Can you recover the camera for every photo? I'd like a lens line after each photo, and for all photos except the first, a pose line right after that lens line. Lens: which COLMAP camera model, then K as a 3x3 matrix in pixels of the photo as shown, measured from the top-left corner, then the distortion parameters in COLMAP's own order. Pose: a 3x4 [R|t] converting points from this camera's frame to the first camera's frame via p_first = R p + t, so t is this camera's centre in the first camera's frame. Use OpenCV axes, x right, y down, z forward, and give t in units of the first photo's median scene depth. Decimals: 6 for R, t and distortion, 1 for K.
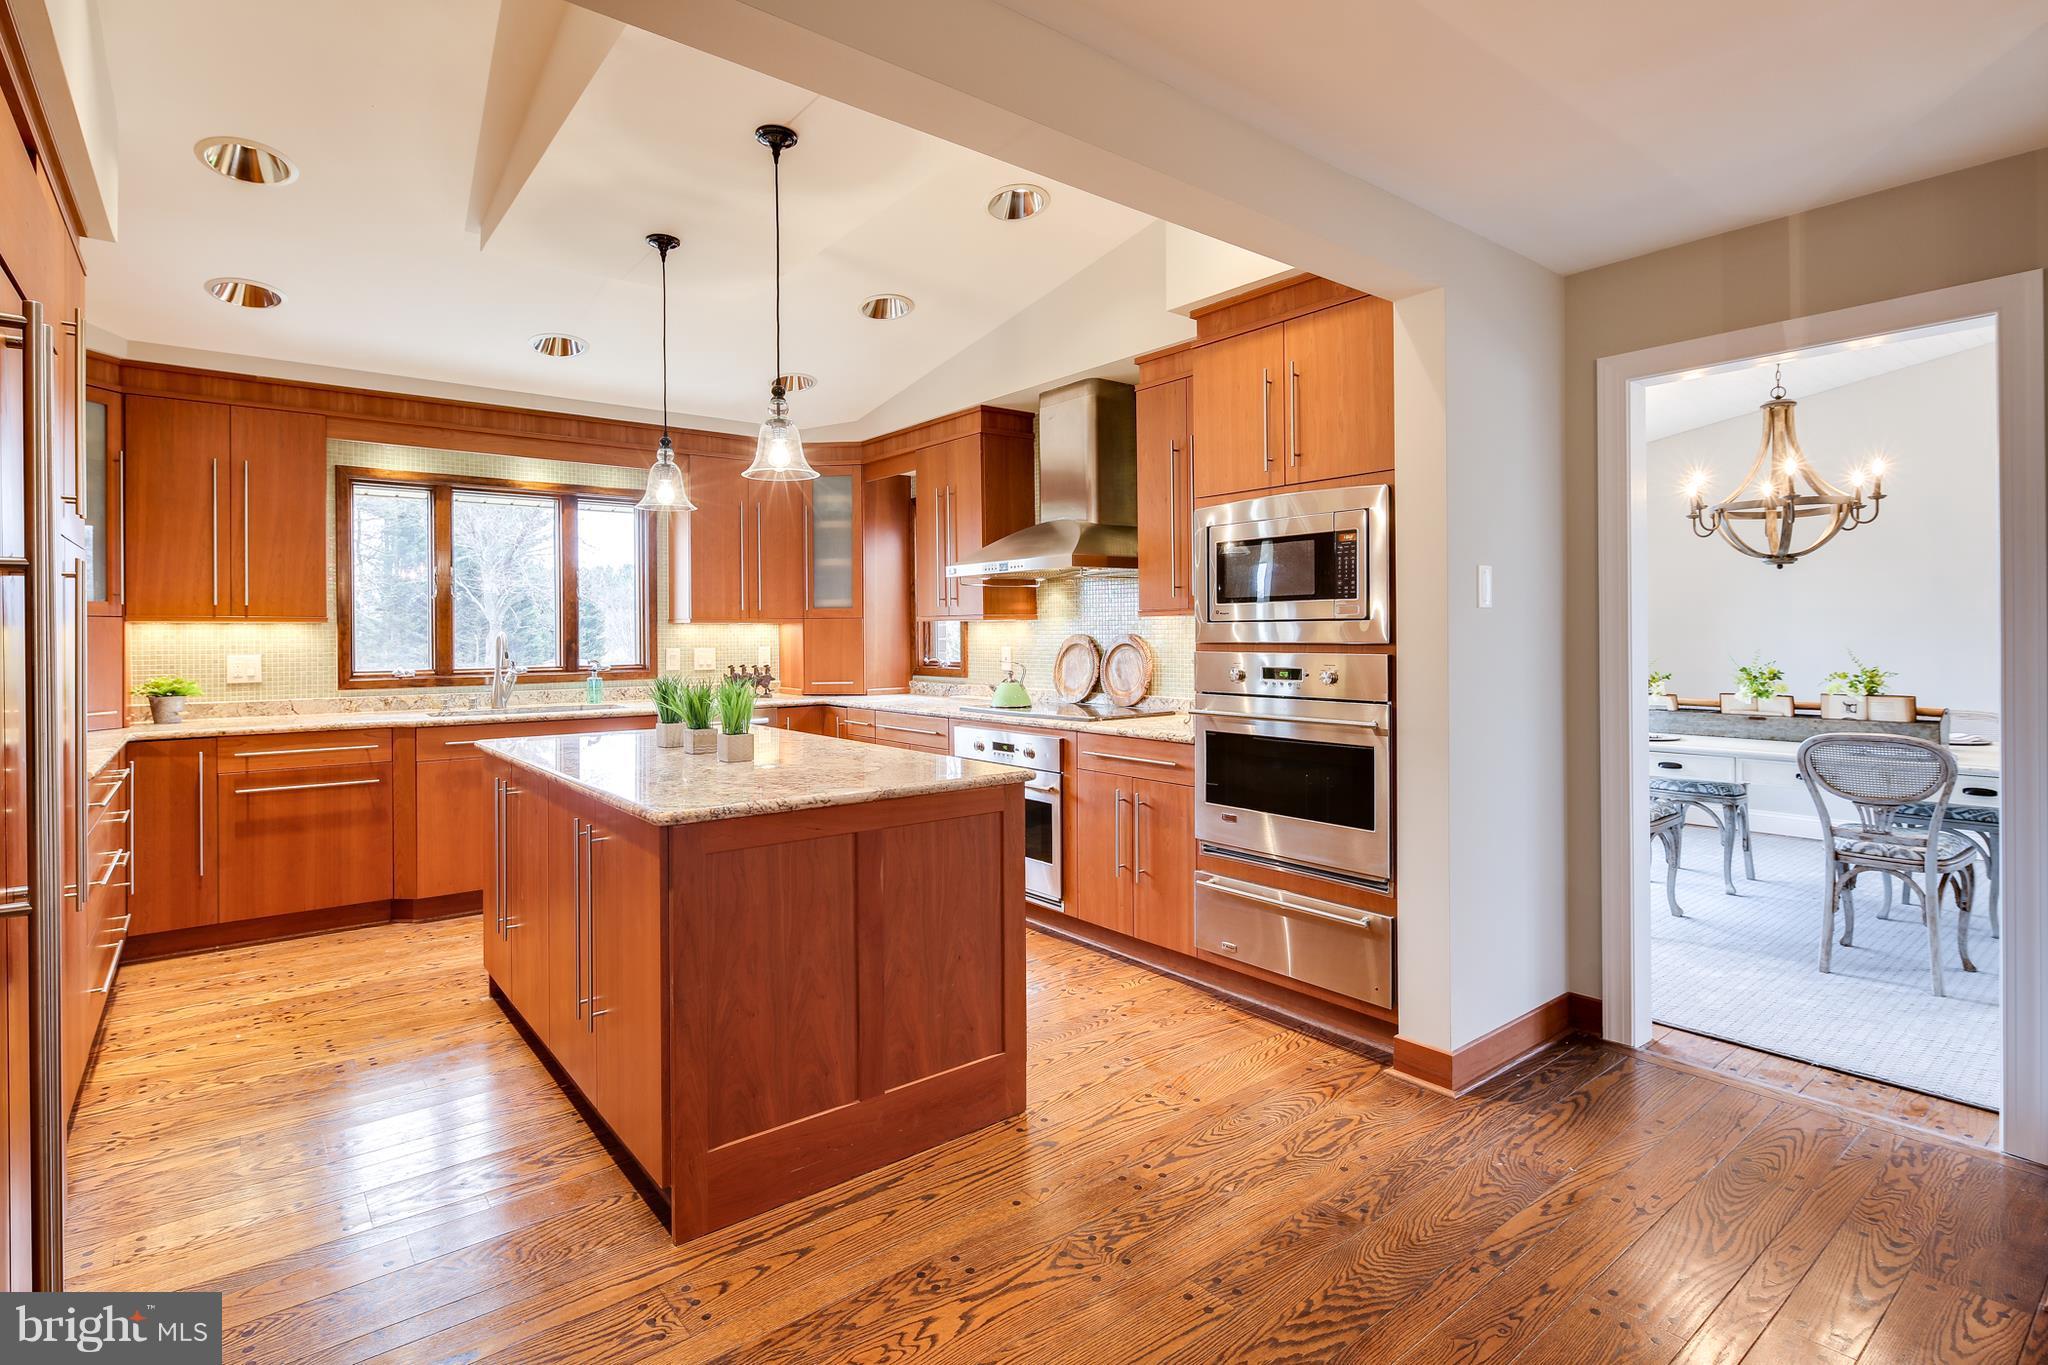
lens RADIAL K [[992.0, 0, 1026.2], [0, 992.0, 638.0], [0, 0, 1]] dist [0.002350, -0.000060]
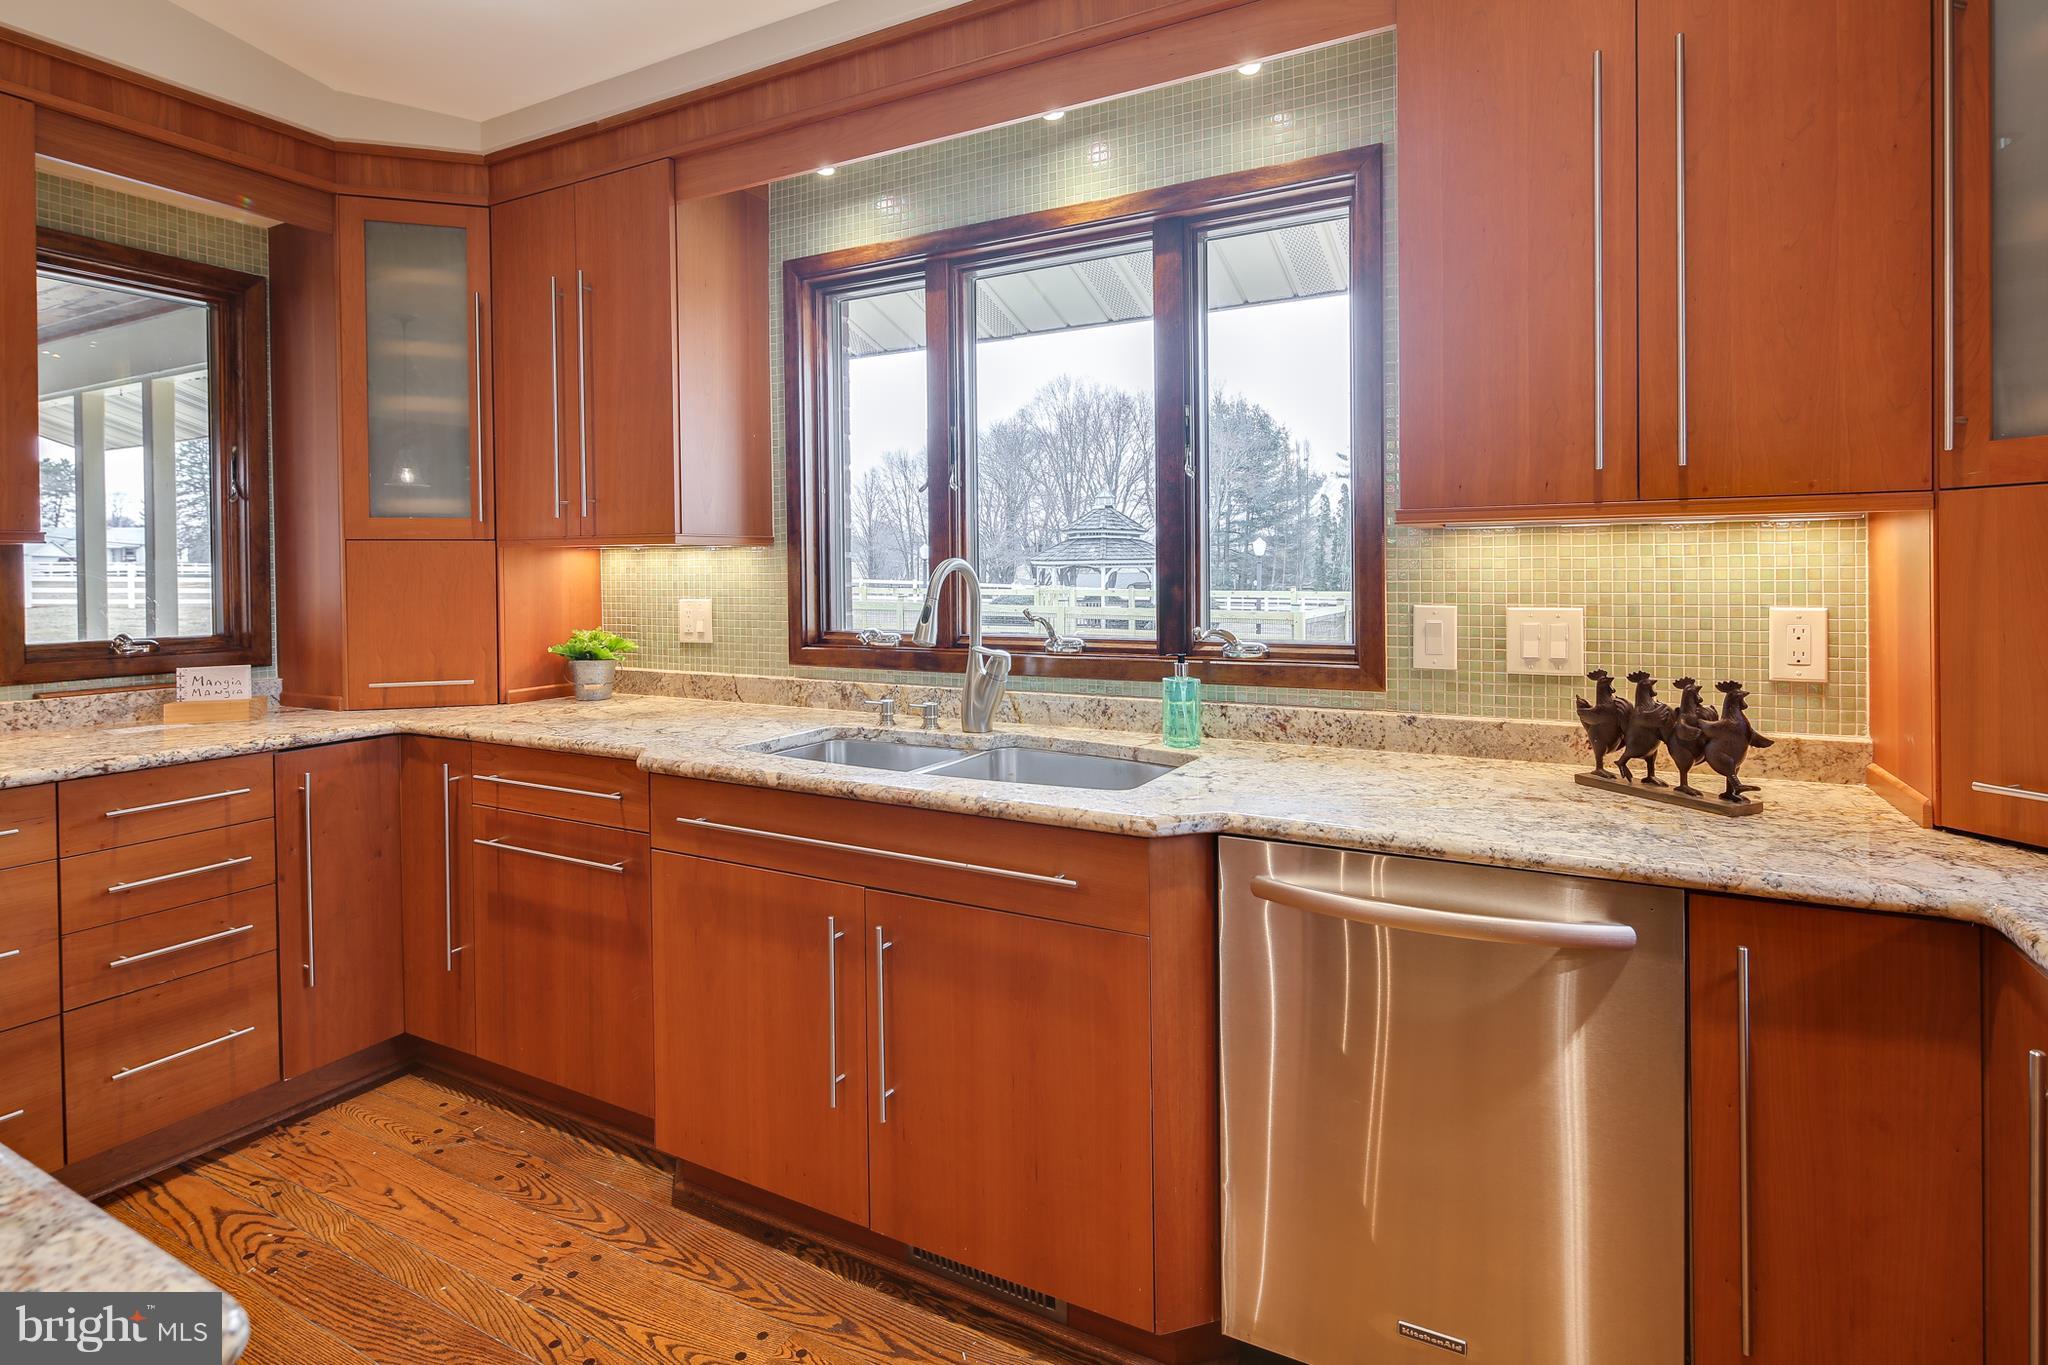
lens RADIAL K [[1001.7, 0, 1025.9], [0, 1001.7, 608.2], [0, 0, 1]] dist [-0.025813, -0.000401]
pose [[0.382848, 0.042072, -0.922853, -0.102936], [0.004807, 0.998858, 0.047531, -0.004570], [0.923799, -0.022633, 0.382209, 0.756608]]
